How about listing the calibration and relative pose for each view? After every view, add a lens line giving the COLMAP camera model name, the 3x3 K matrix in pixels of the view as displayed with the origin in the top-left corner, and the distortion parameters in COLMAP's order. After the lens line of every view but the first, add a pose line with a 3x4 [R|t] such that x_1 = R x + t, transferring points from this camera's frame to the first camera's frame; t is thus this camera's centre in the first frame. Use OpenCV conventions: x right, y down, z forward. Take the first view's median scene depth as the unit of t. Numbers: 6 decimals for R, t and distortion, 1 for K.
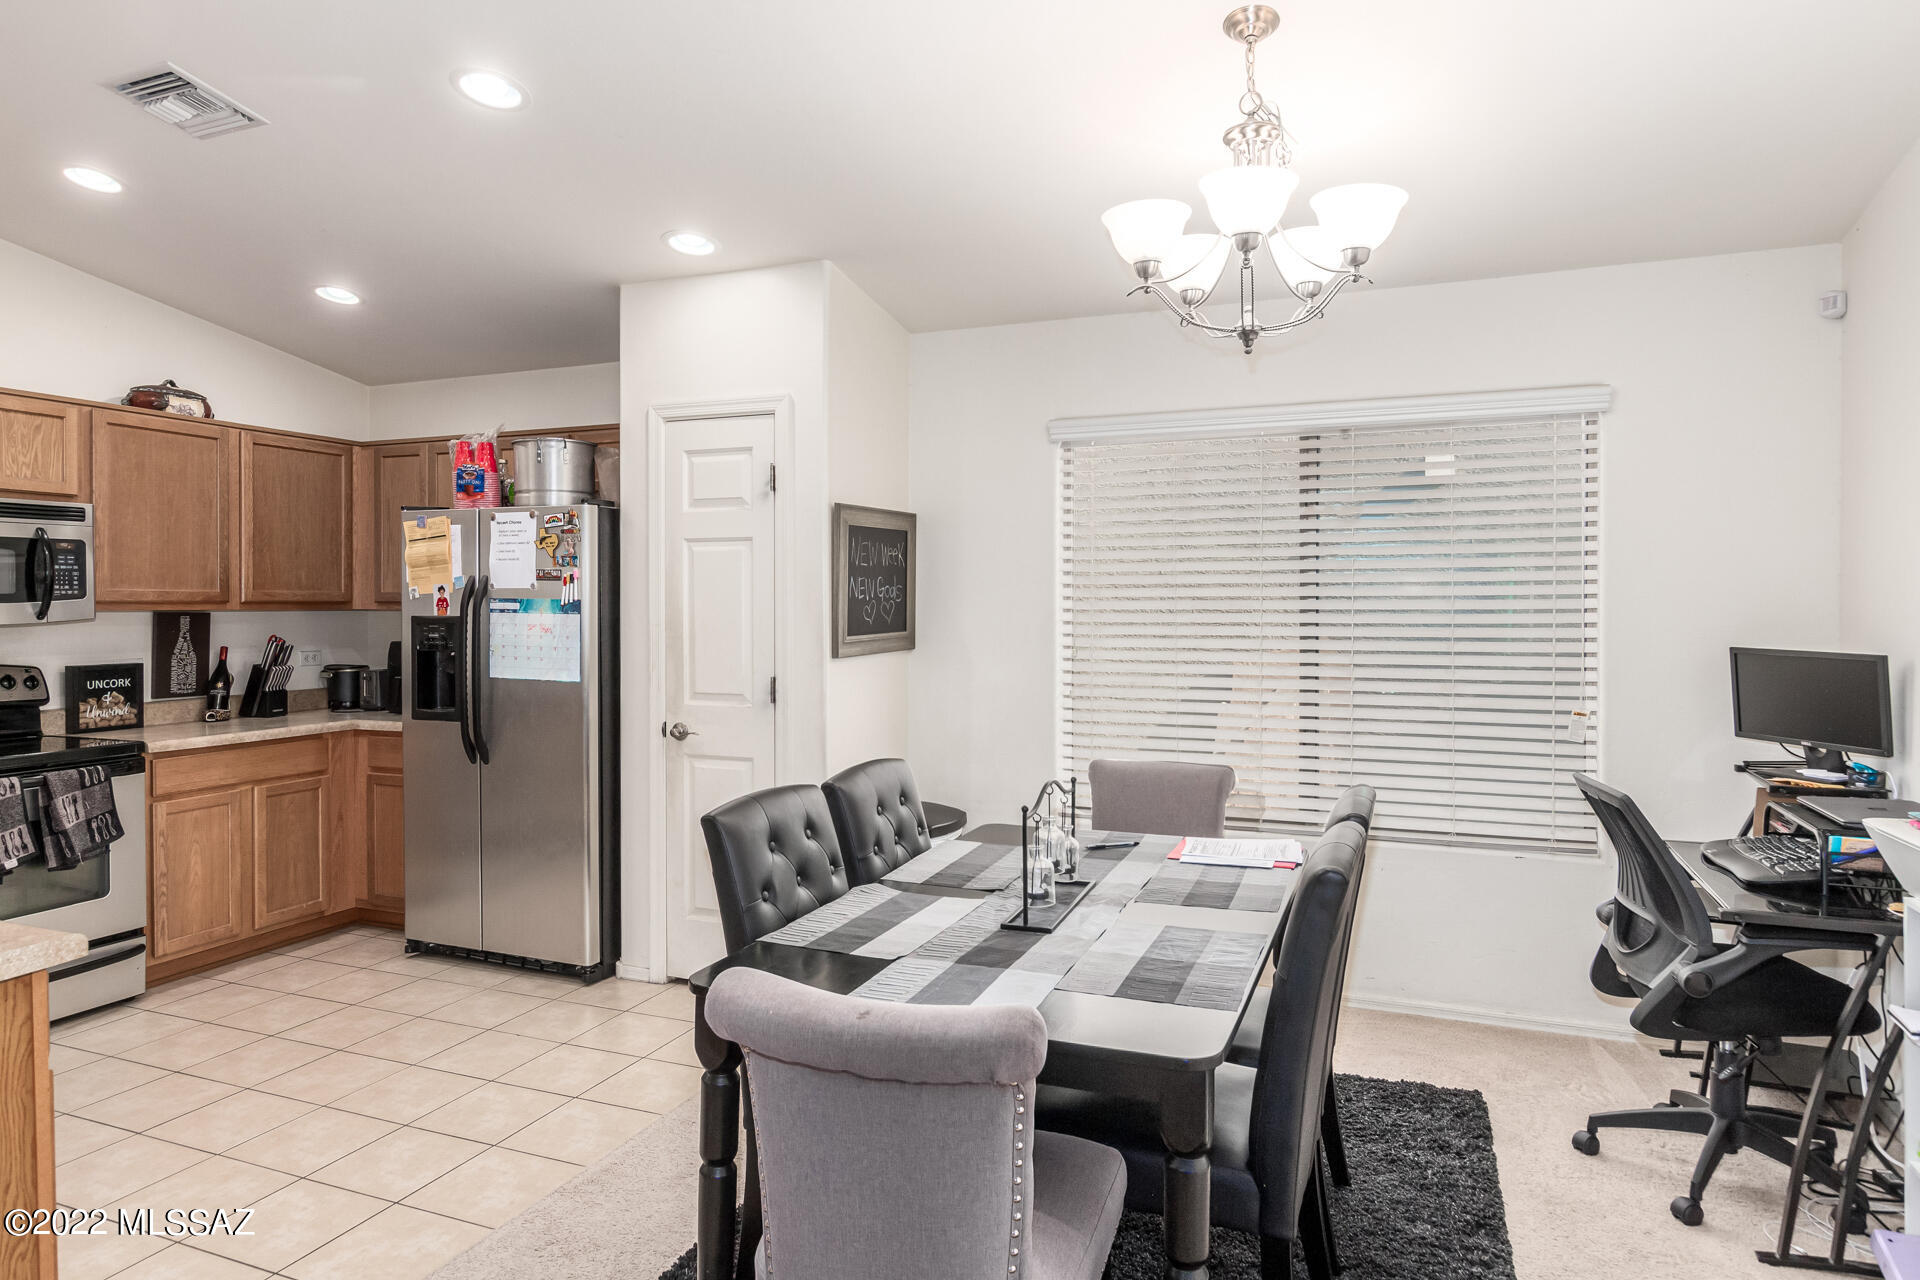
lens RADIAL K [[1166.2, 0, 934.4], [0, 1166.2, 601.7], [0, 0, 1]] dist [0.018210, -0.008061]
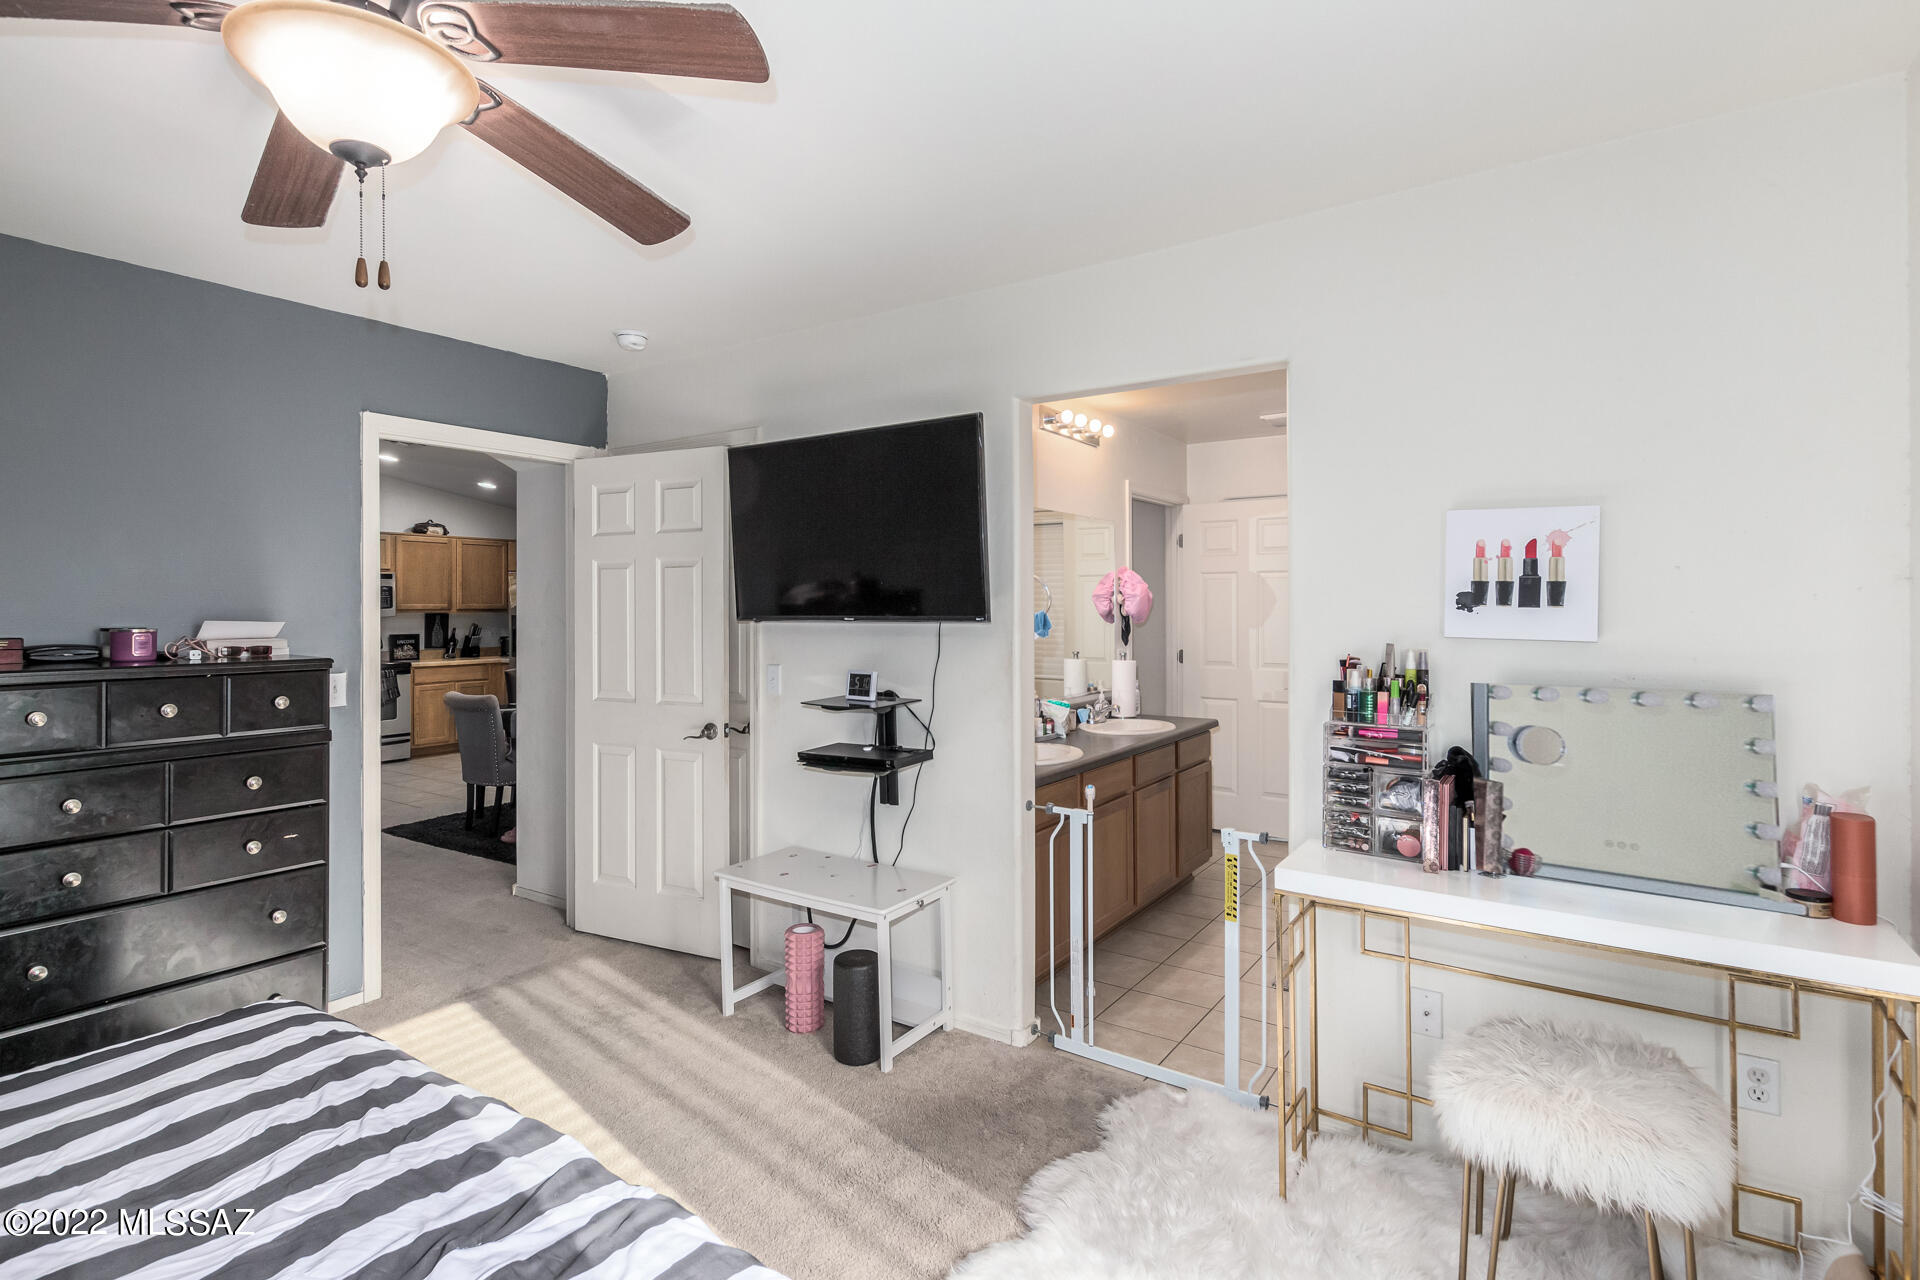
lens RADIAL K [[909.2, 0, 933.2], [0, 909.2, 607.7], [0, 0, 1]] dist [0.003258, -0.002772]
pose [[0.979709, 0.000027, -0.200424, 0.864772], [0.000767, 0.999992, 0.003881, -0.011215], [0.200422, -0.003956, 0.979702, -0.748196]]
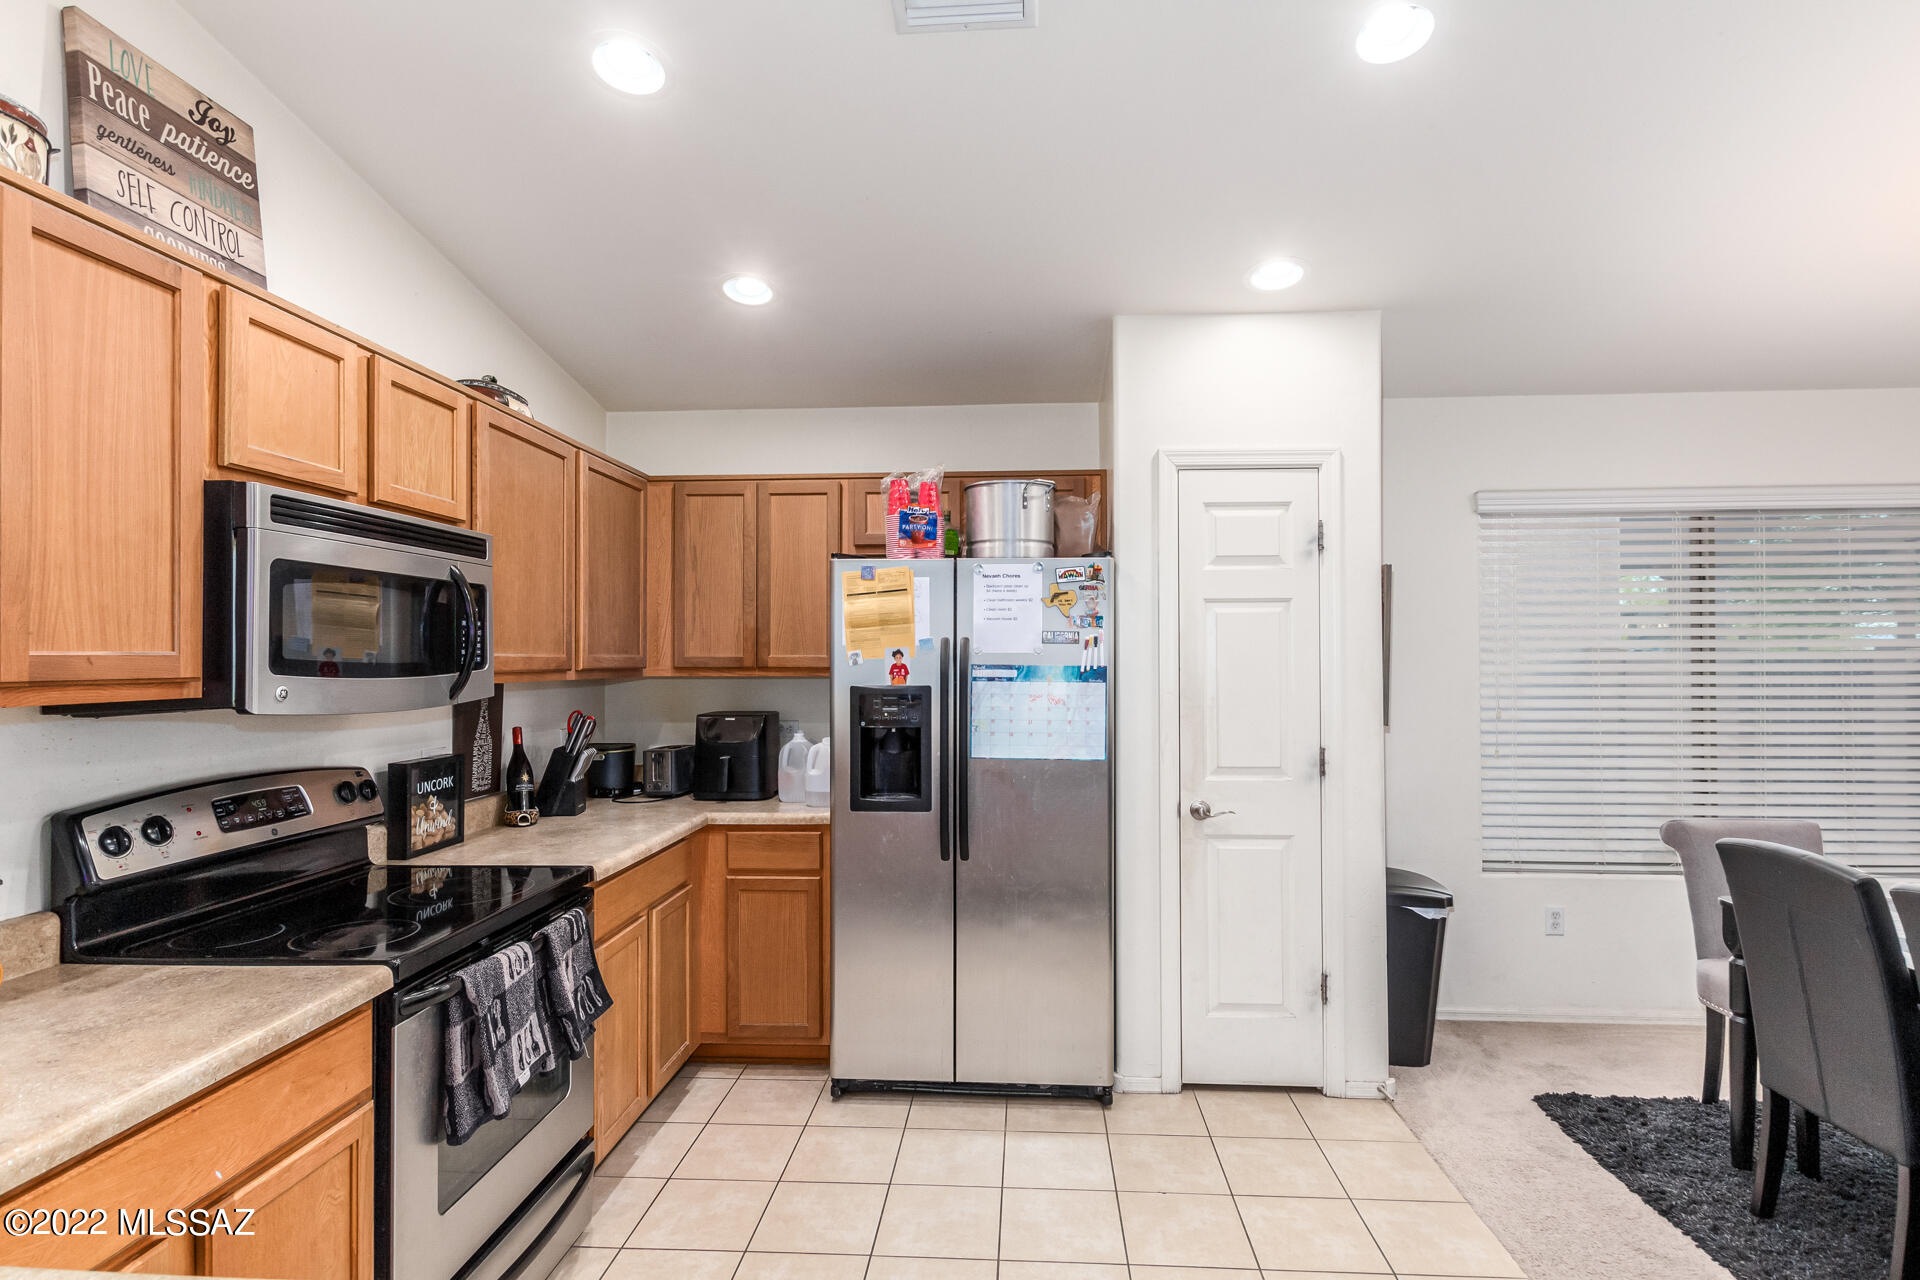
lens RADIAL K [[953.0, 0, 970.7], [0, 953.0, 644.1], [0, 0, 1]] dist [0.013797, -0.001168]
pose [[0.941603, 0.002822, 0.336714, -0.632242], [0.002079, 0.999897, -0.014195, -0.008119], [-0.336720, 0.014066, 0.941500, 0.356629]]
